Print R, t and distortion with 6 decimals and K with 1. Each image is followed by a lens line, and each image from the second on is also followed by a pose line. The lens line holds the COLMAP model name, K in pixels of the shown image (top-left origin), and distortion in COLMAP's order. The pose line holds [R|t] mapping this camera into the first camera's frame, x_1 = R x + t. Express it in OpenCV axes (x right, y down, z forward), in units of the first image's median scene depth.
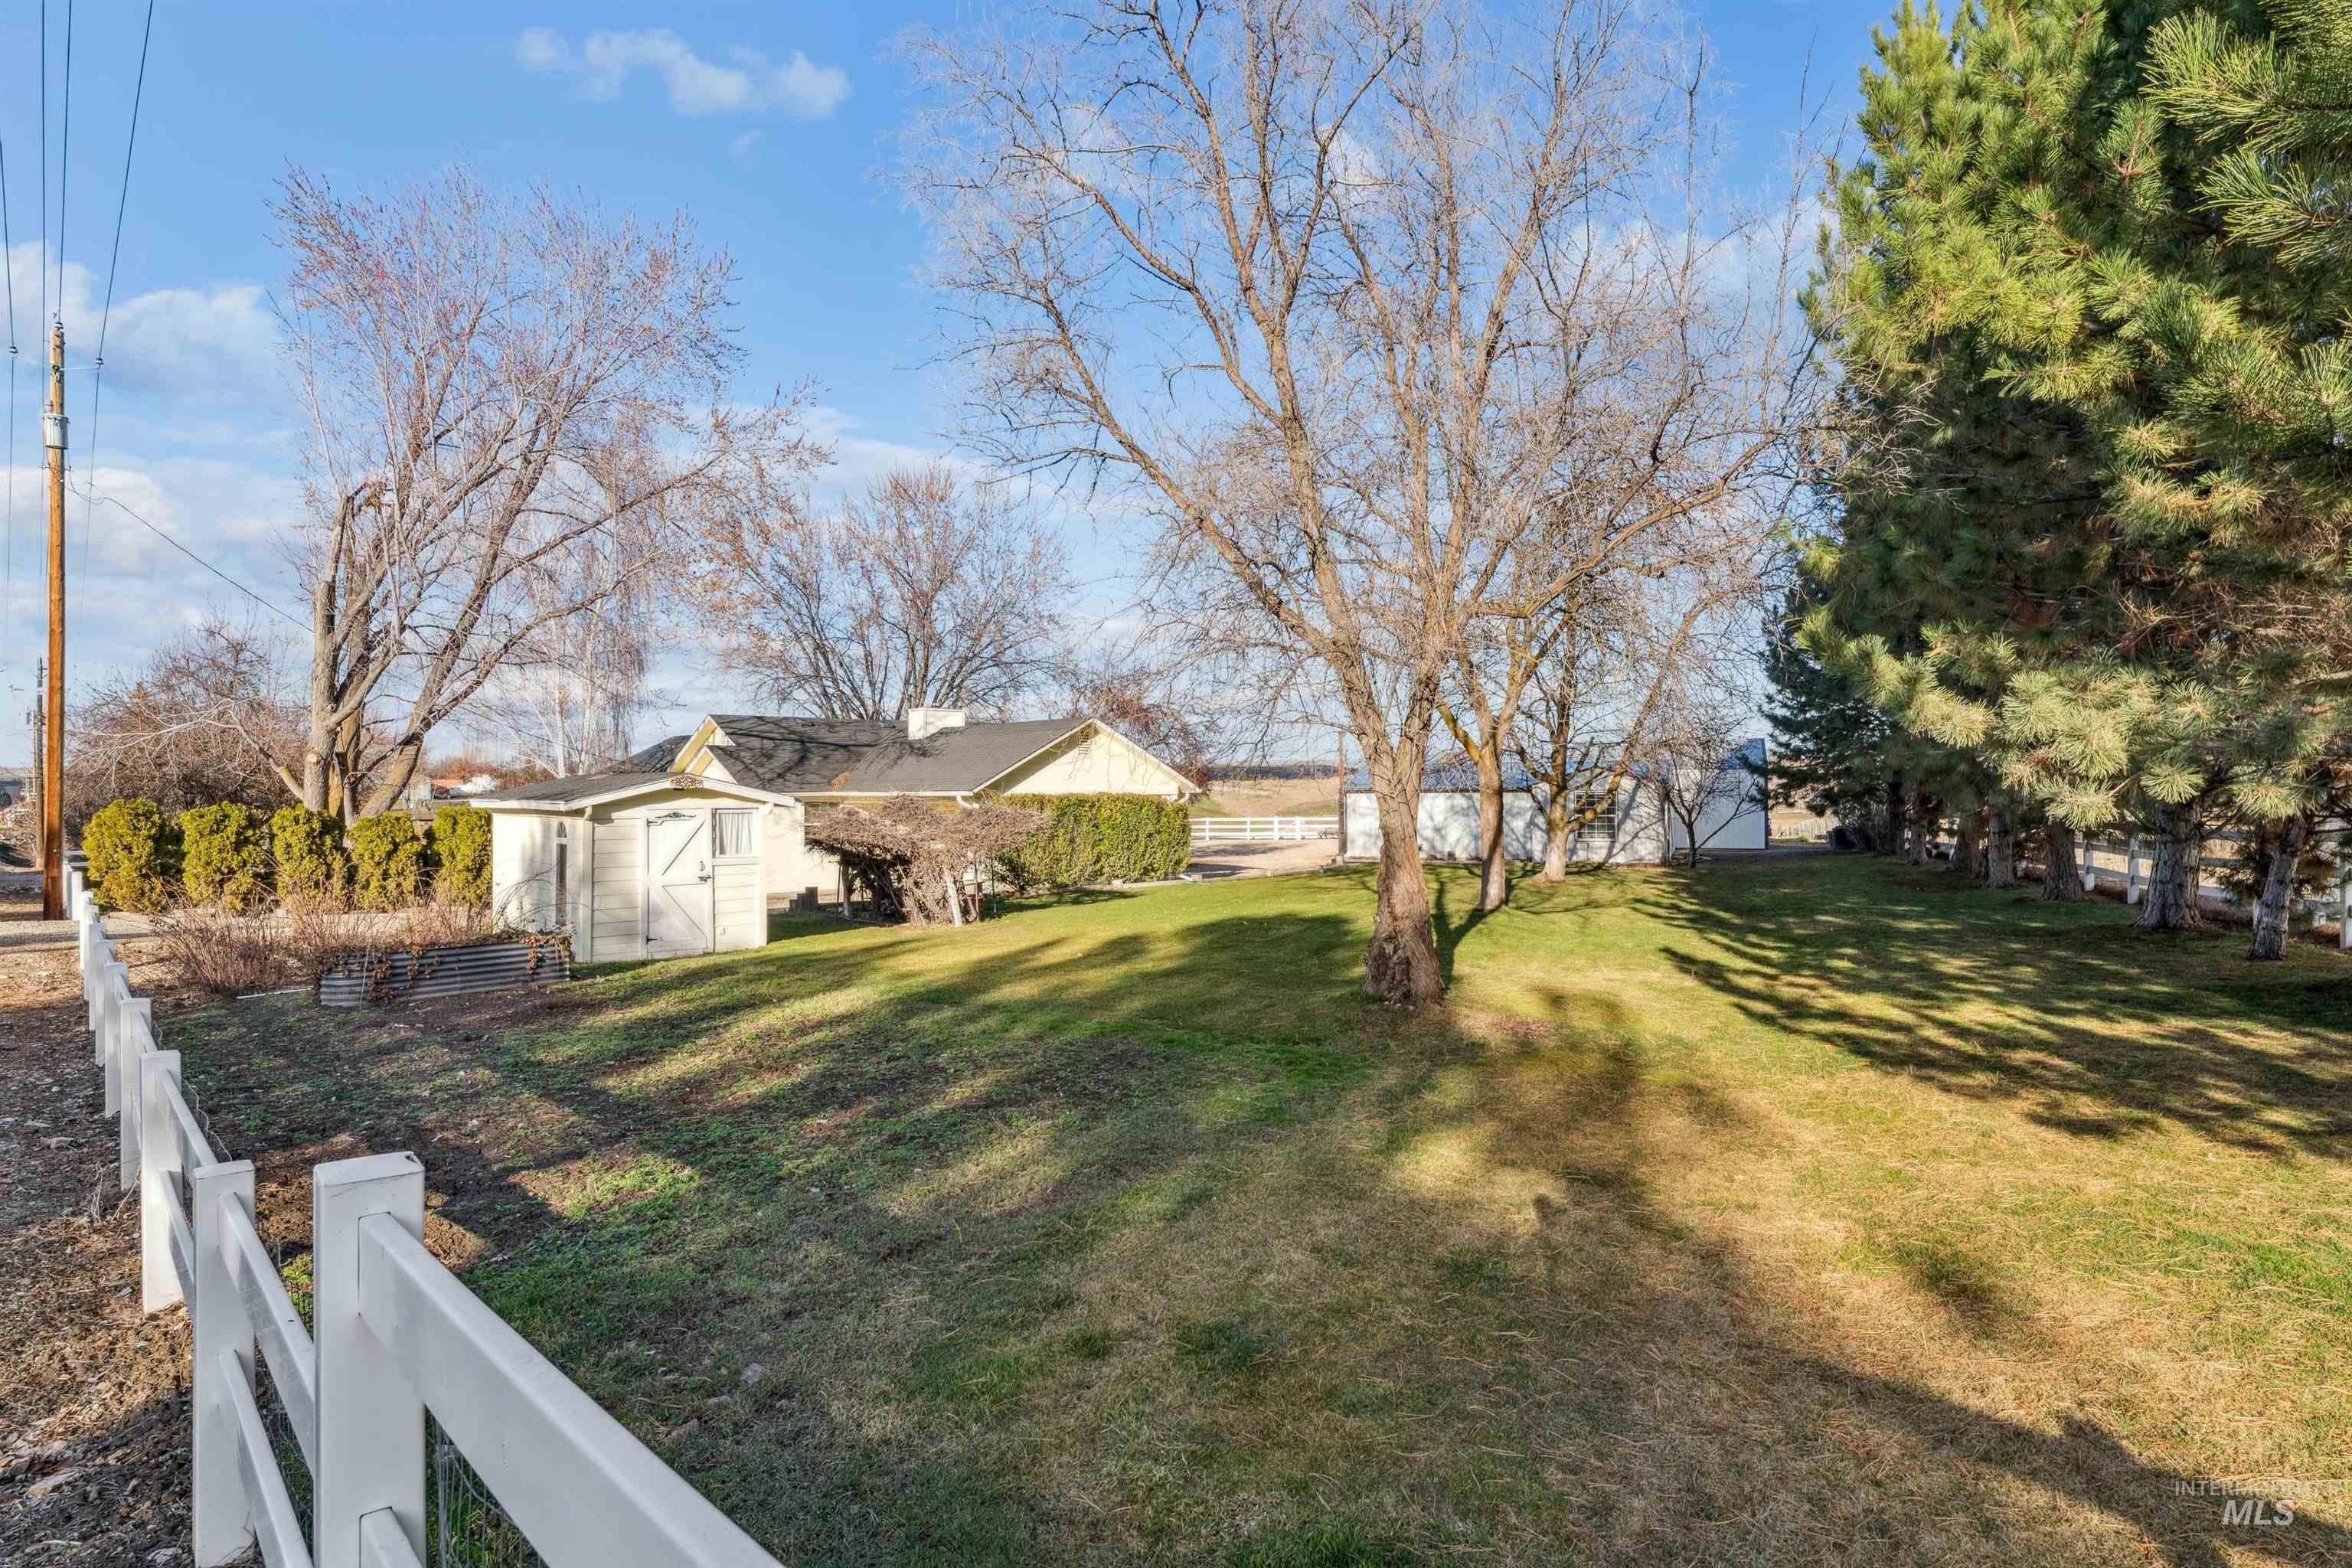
lens RADIAL K [[1276.0, 0, 1176.0], [0, 1276.0, 784.0], [0, 0, 1]] dist [-0.000195, -0.000050]
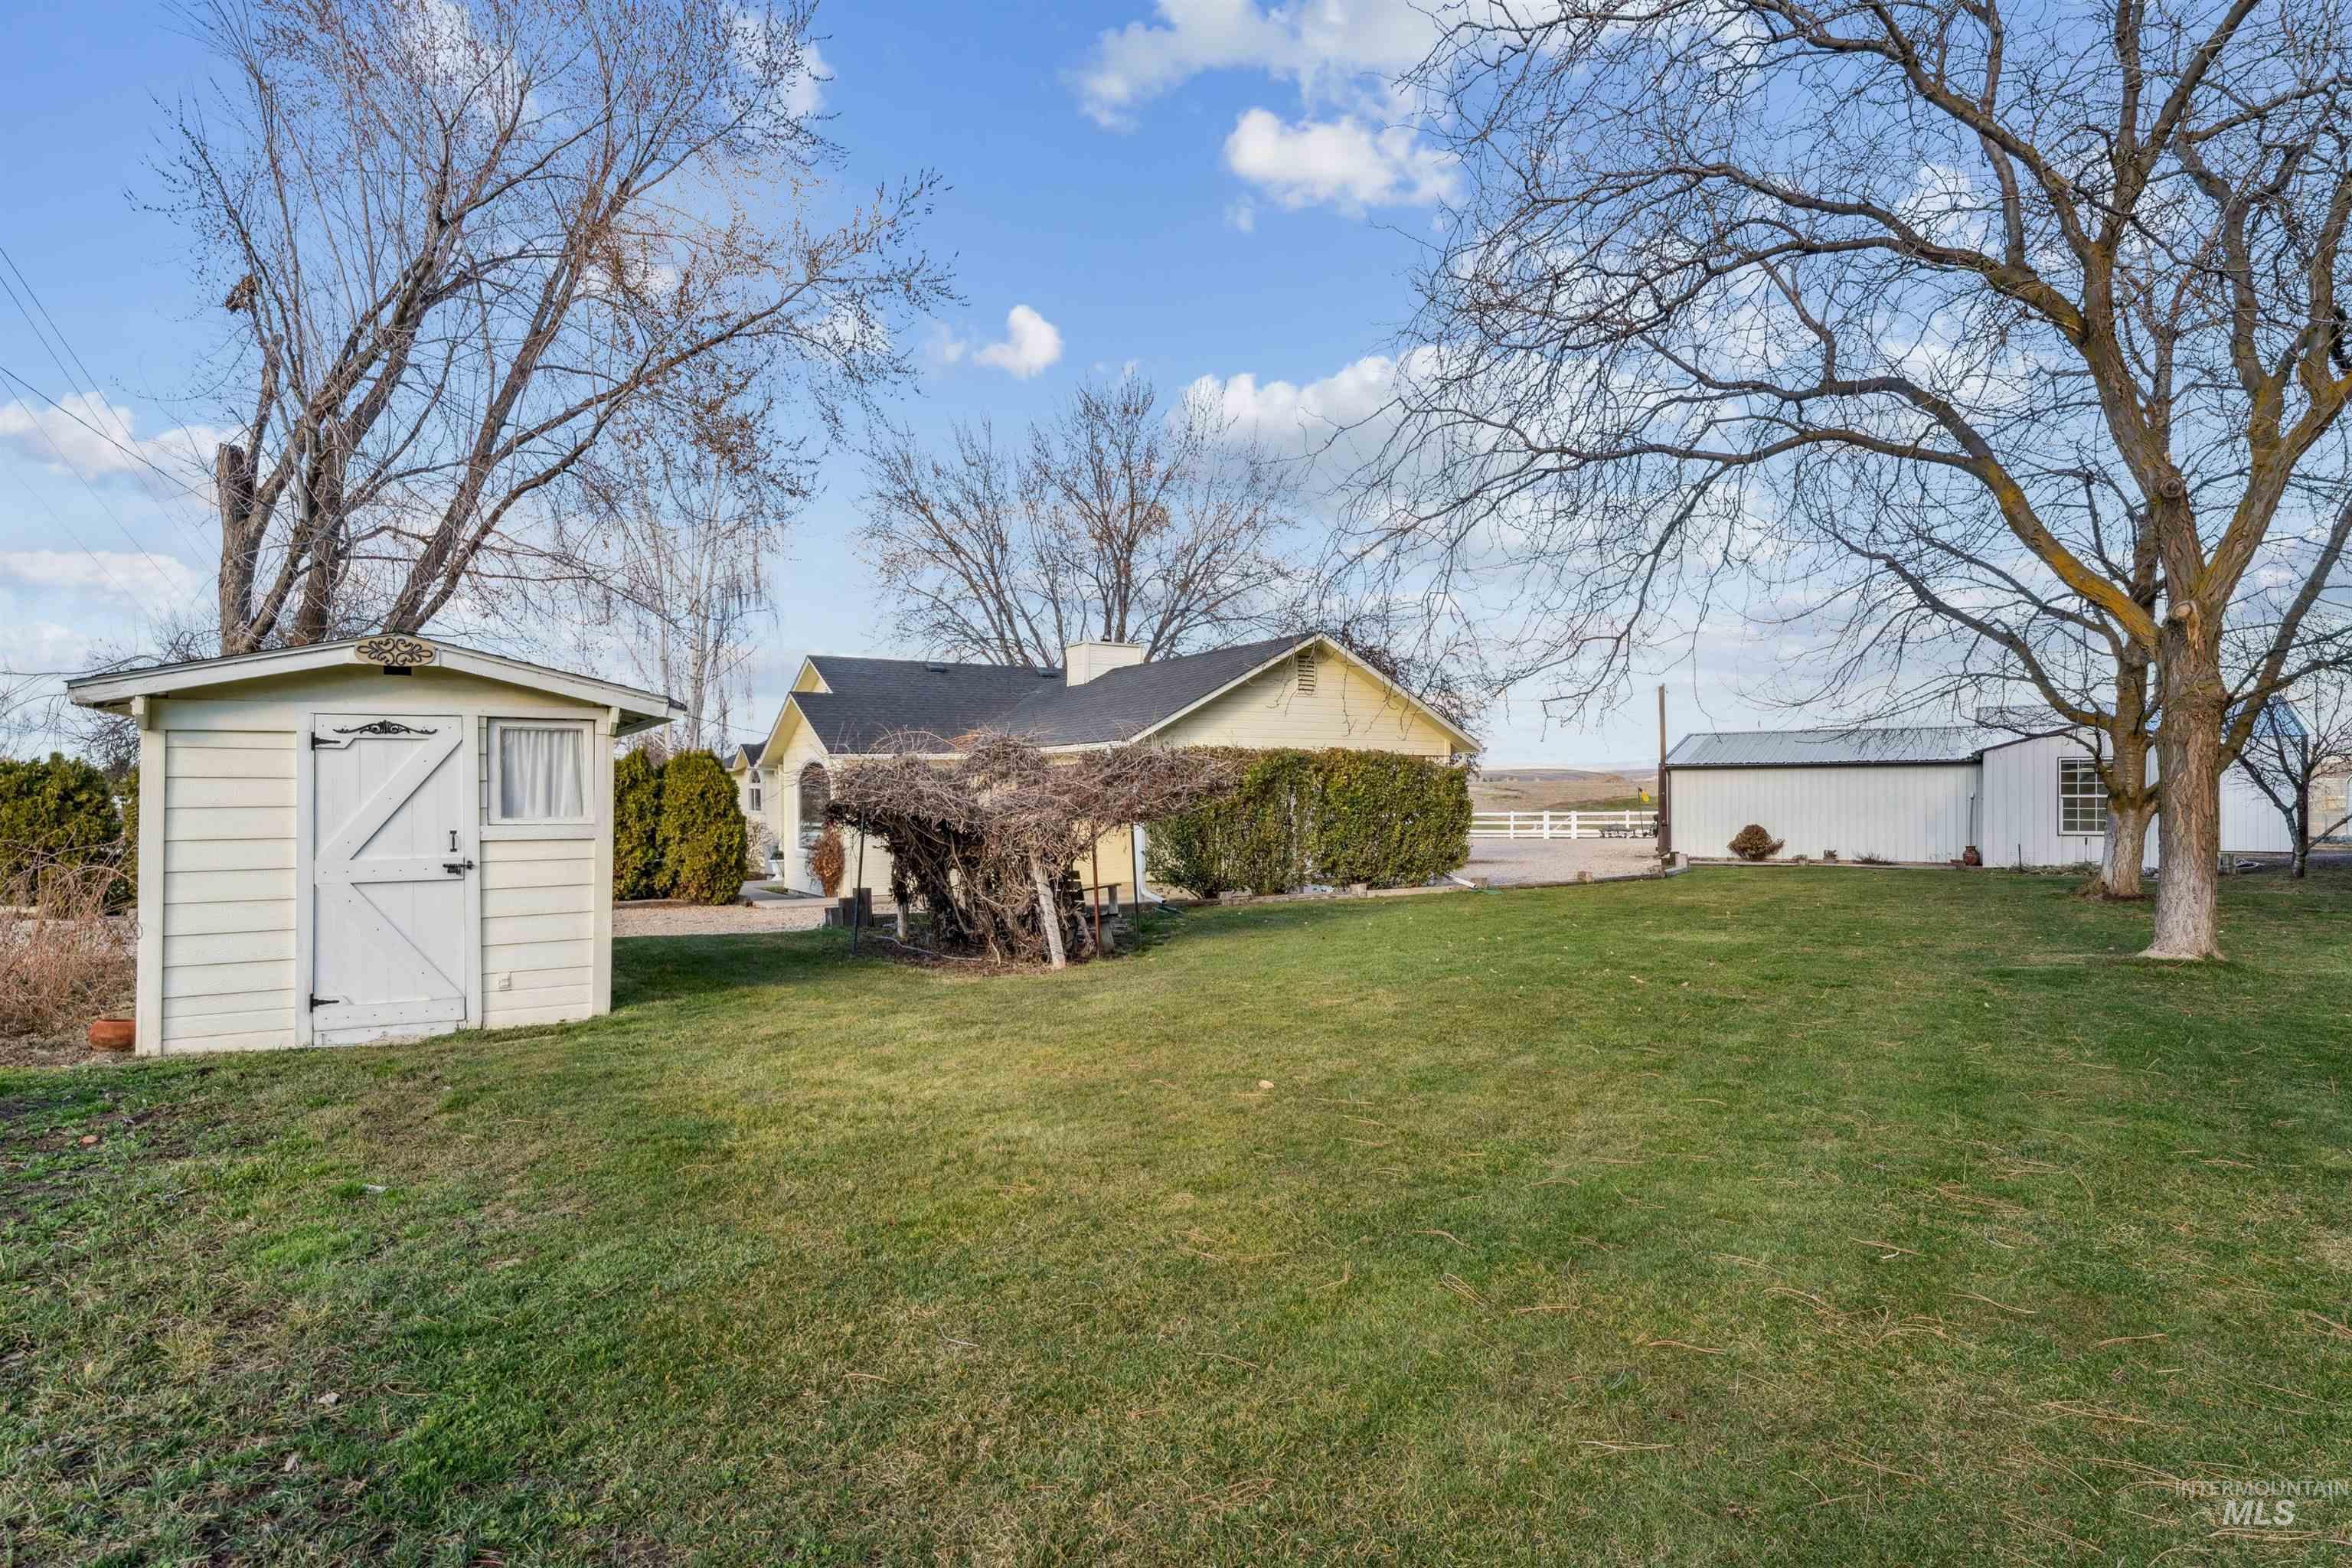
lens RADIAL K [[1218.4, 0, 1176.0], [0, 1218.4, 784.0], [0, 0, 1]] dist [-0.000239, 0.000008]
pose [[0.981756, -0.000678, -0.190146, -0.021101], [-0.000414, 0.999984, -0.005704, 0.030282], [0.190147, 0.005679, 0.981739, 0.405154]]
